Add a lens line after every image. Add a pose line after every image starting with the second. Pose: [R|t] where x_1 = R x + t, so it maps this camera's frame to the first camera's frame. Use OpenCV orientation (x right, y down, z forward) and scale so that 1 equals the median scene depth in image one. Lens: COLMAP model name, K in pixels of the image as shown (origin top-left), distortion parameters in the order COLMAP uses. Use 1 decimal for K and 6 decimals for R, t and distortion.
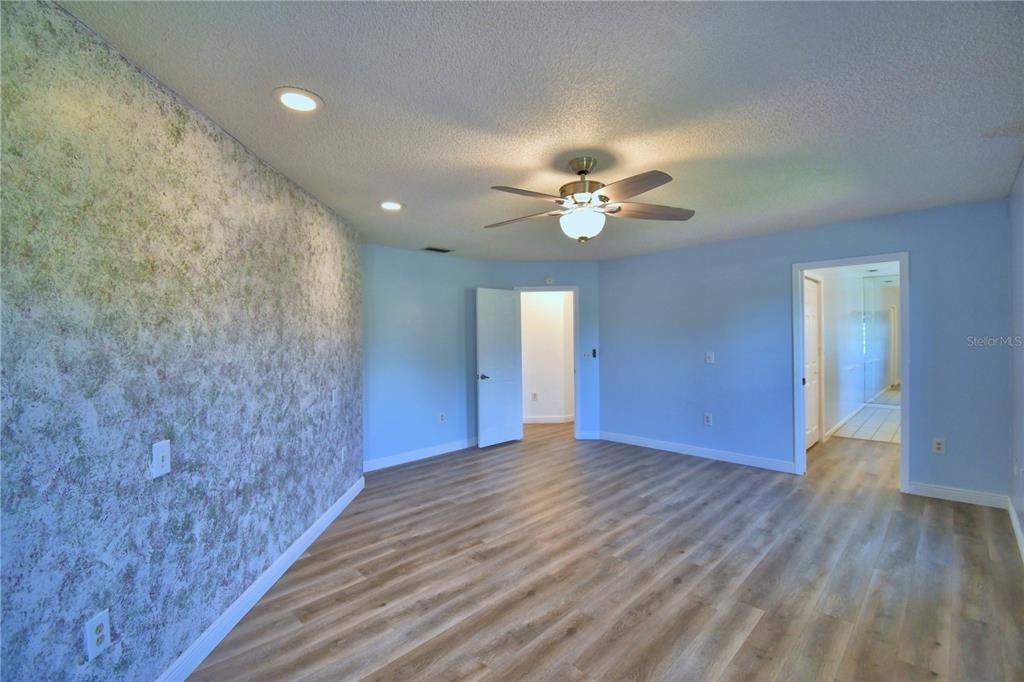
lens RADIAL K [[449.7, 0, 512.0], [0, 449.7, 341.4], [0, 0, 1]] dist [0.000987, -0.000280]
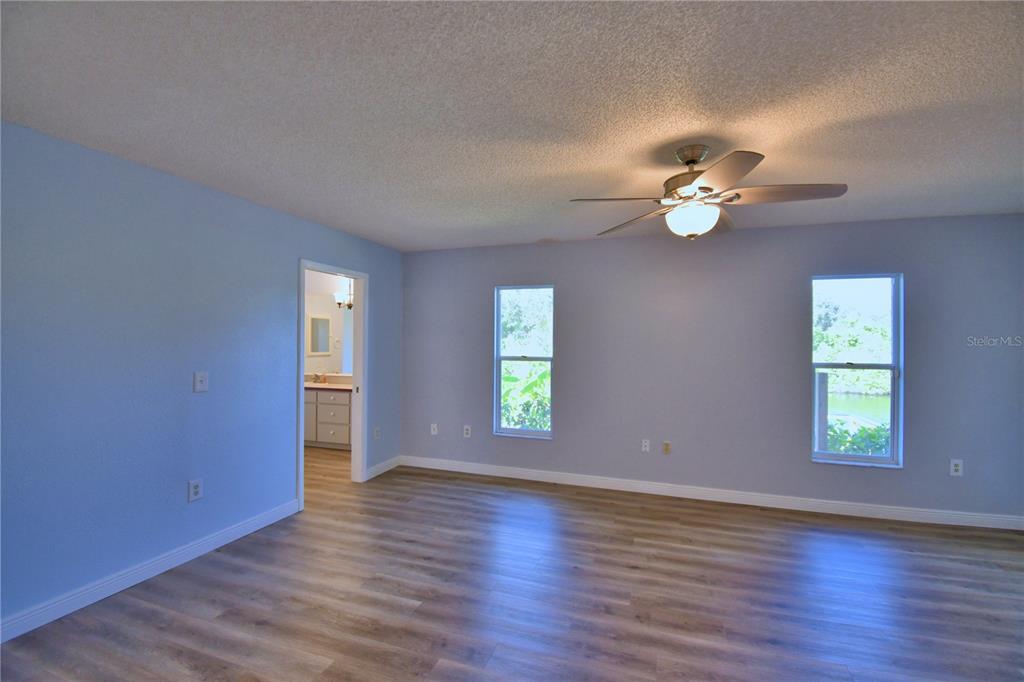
lens RADIAL K [[449.7, 0, 510.0], [0, 449.7, 342.8], [0, 0, 1]] dist [0.000987, -0.000280]
pose [[-0.444620, 0.009199, 0.895672, -0.431296], [0.000772, 0.999951, -0.009886, -0.008359], [-0.895719, -0.003704, -0.444605, 1.554035]]
